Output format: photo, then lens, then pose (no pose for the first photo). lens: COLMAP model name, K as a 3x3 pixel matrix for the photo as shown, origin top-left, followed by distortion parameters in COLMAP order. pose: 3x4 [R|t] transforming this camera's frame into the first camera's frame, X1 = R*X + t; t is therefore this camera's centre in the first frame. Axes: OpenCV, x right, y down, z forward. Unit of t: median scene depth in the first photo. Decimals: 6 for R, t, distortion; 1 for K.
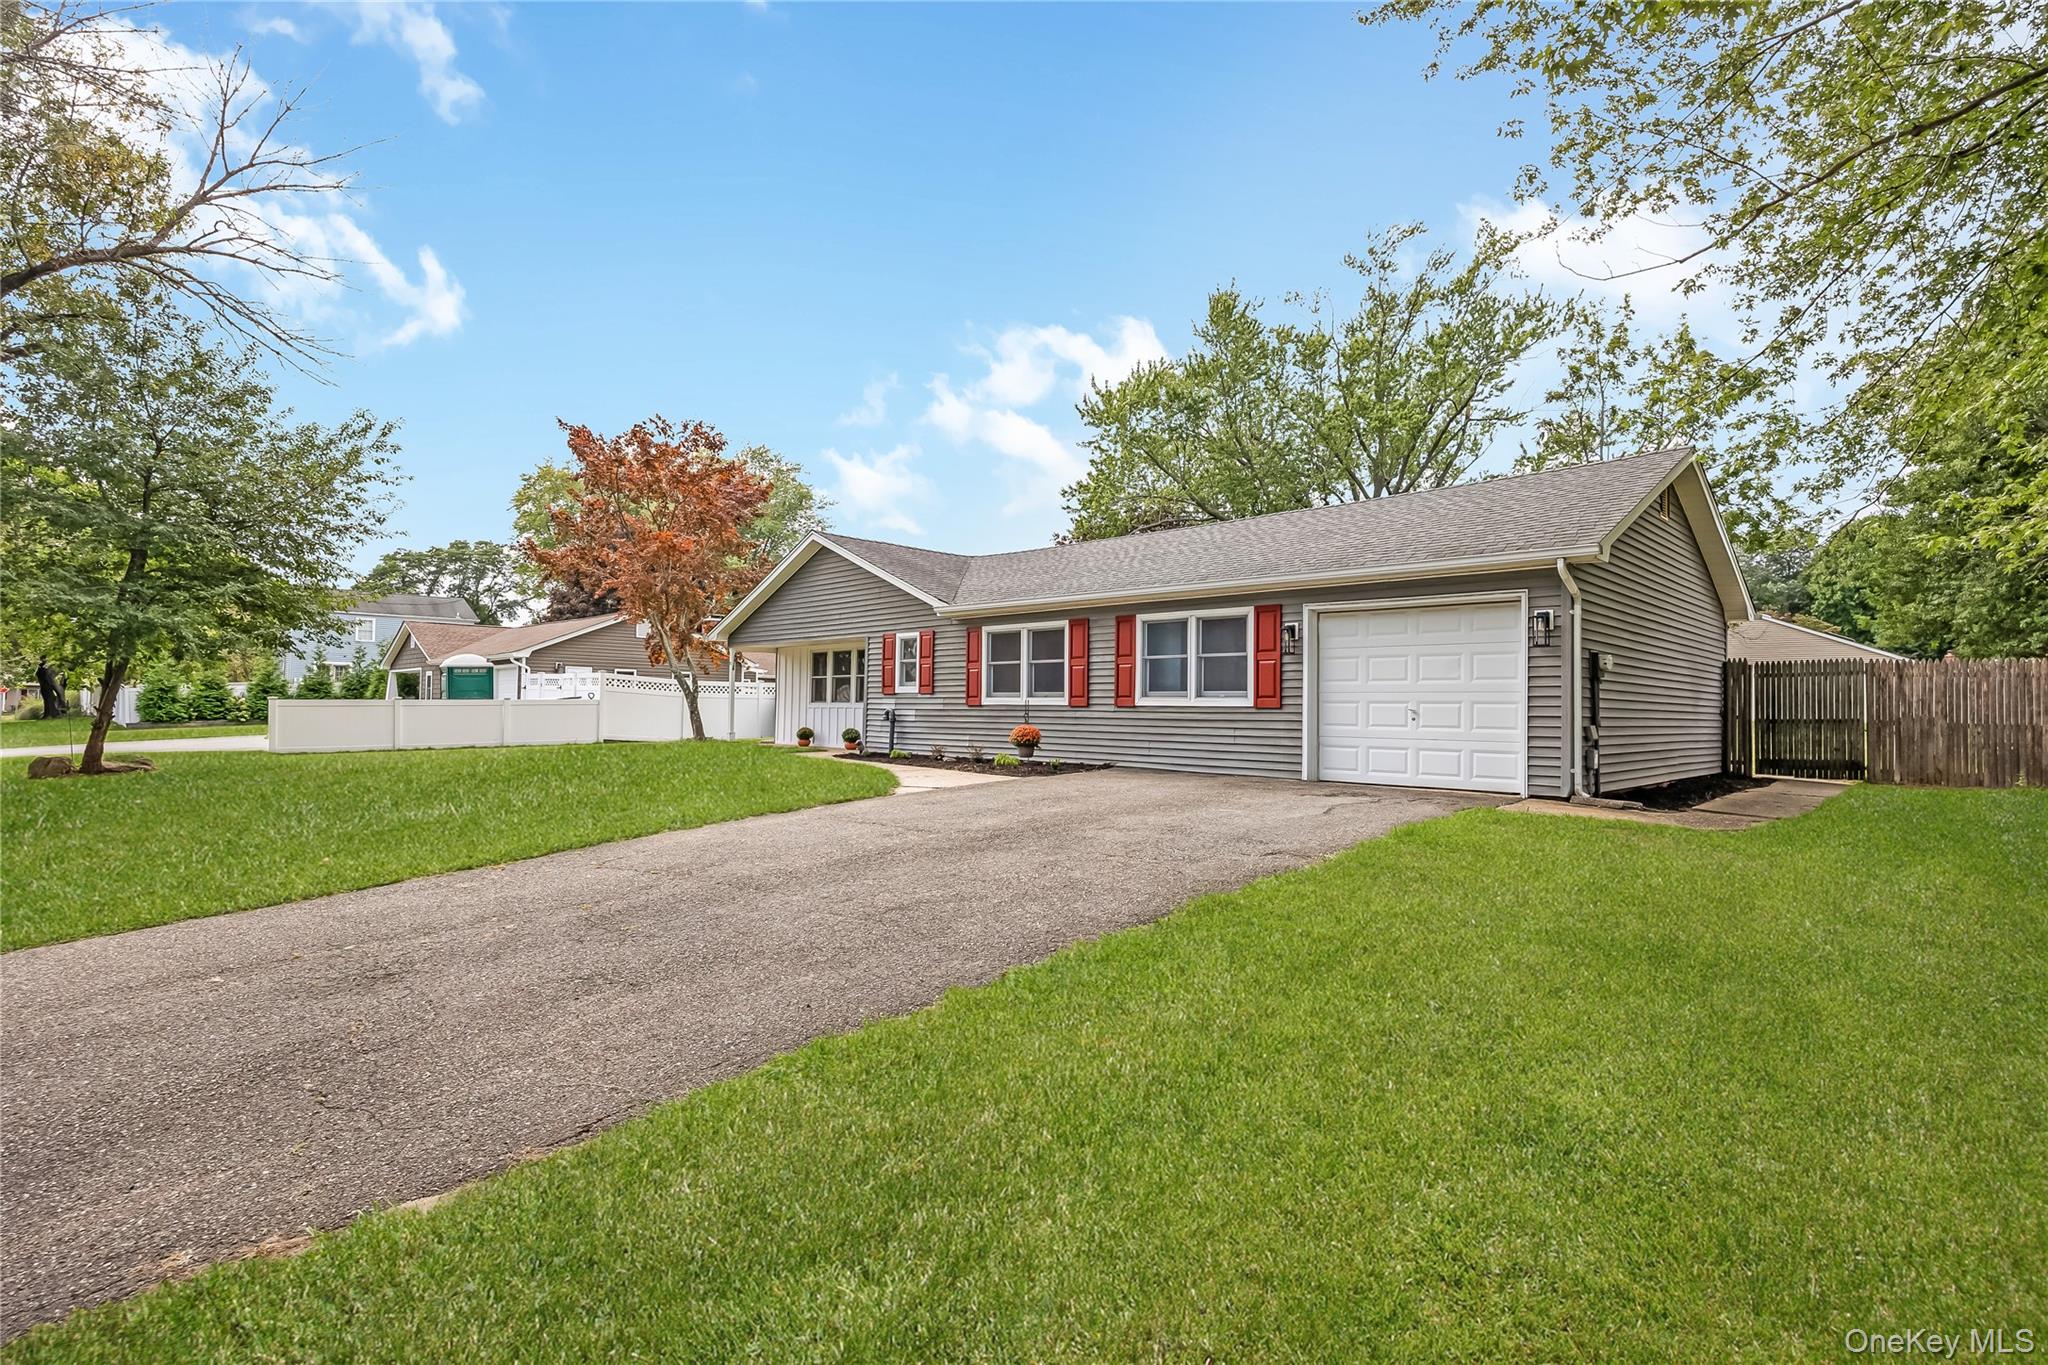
lens RADIAL K [[1013.2, 0, 1029.1], [0, 1013.2, 718.6], [0, 0, 1]] dist [-0.002265, -0.000981]
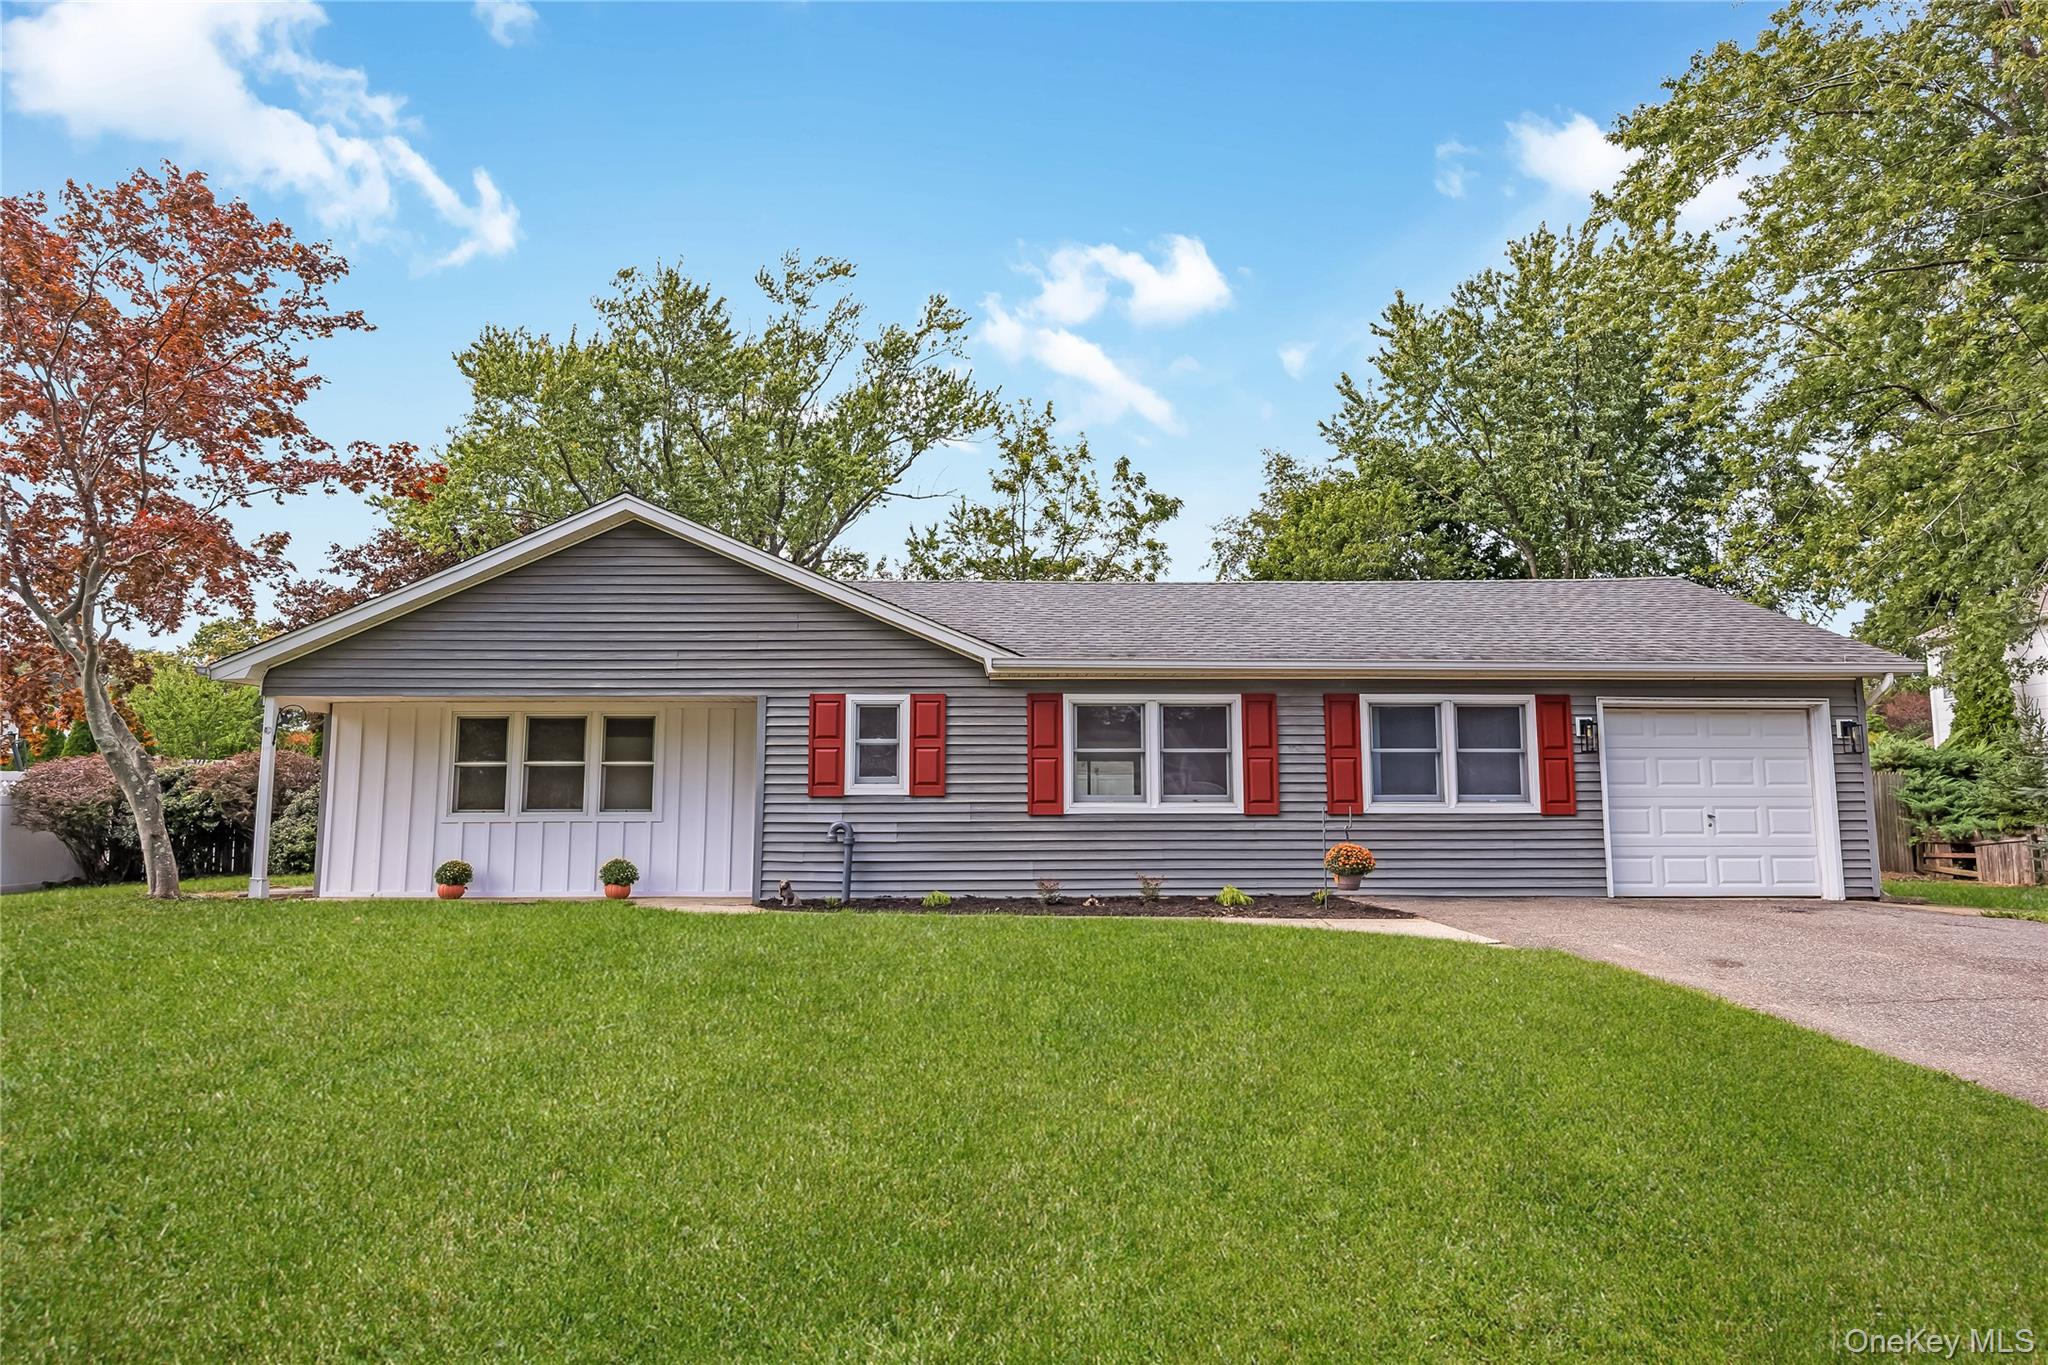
lens RADIAL K [[1217.8, 0, 1024.0], [0, 1217.8, 682.5], [0, 0, 1]] dist [-0.004089, -0.000050]
pose [[0.680694, 0.071382, 0.729082, -0.673622], [0.015615, 0.993601, -0.111859, -0.010974], [-0.732401, 0.087526, 0.675224, 0.509664]]
